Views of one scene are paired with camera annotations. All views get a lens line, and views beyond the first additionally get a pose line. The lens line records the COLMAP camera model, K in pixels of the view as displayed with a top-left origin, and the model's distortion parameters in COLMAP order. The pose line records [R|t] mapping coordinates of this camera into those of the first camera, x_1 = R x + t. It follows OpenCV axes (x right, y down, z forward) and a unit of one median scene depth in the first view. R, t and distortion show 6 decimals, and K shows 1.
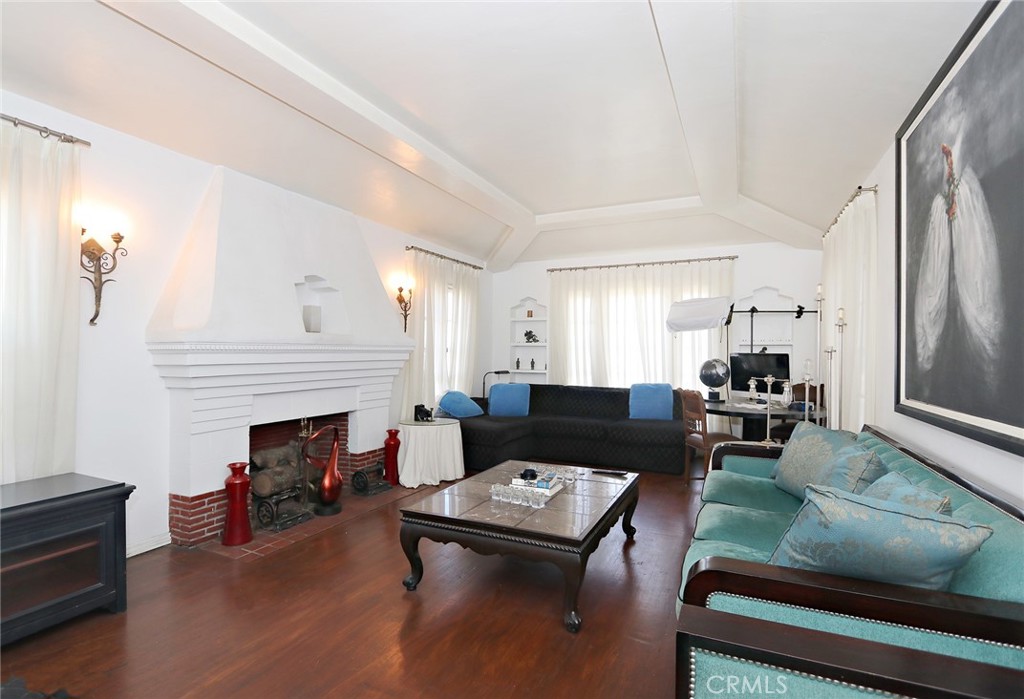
lens RADIAL K [[482.1, 0, 511.9], [0, 482.1, 349.1], [0, 0, 1]] dist [-0.010725, 0.000415]
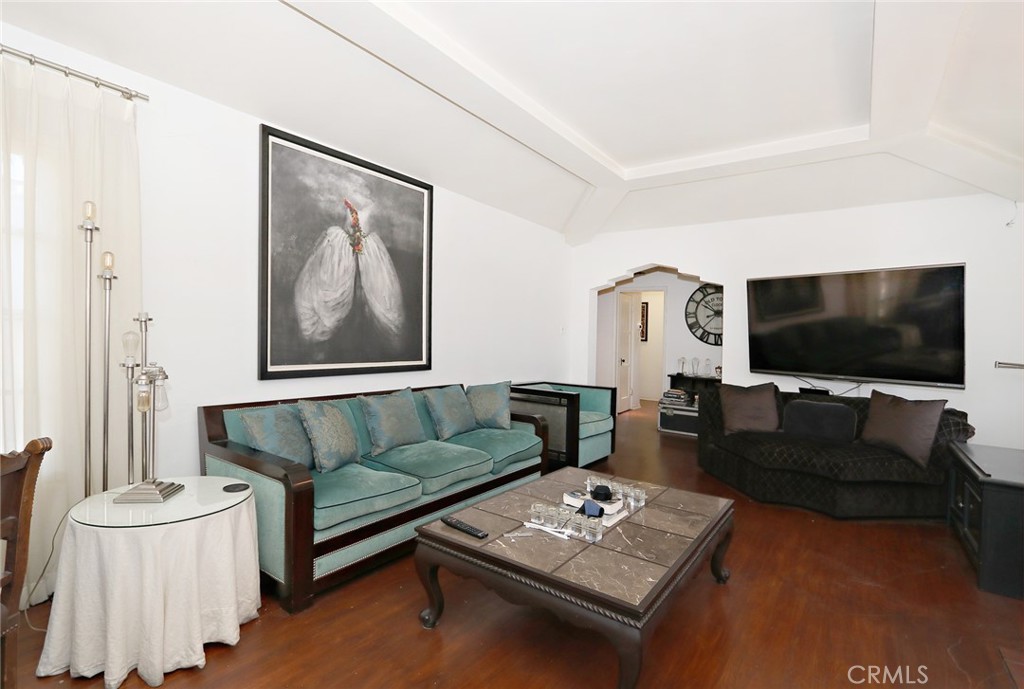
lens RADIAL K [[480.0, 0, 502.1], [0, 480.0, 338.8], [0, 0, 1]] dist [-0.015059, 0.000456]
pose [[-0.978243, -0.031043, 0.205126, 0.019682], [-0.032817, 0.999448, -0.005252, 0.012212], [-0.204849, -0.011870, -0.978722, 1.023001]]
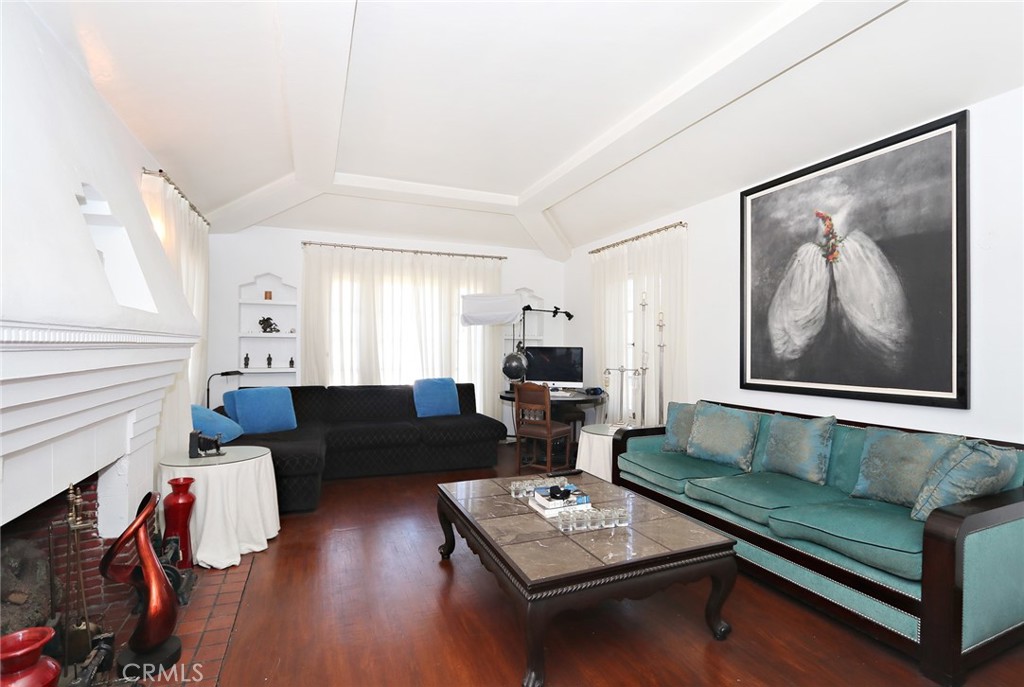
lens RADIAL K [[480.0, 0, 510.9], [0, 480.0, 347.7], [0, 0, 1]] dist [-0.015059, 0.000456]
pose [[0.673666, -0.003382, 0.739028, -0.367809], [-0.006349, 0.999926, 0.010363, -0.000694], [-0.739009, -0.011673, 0.673595, 0.287868]]
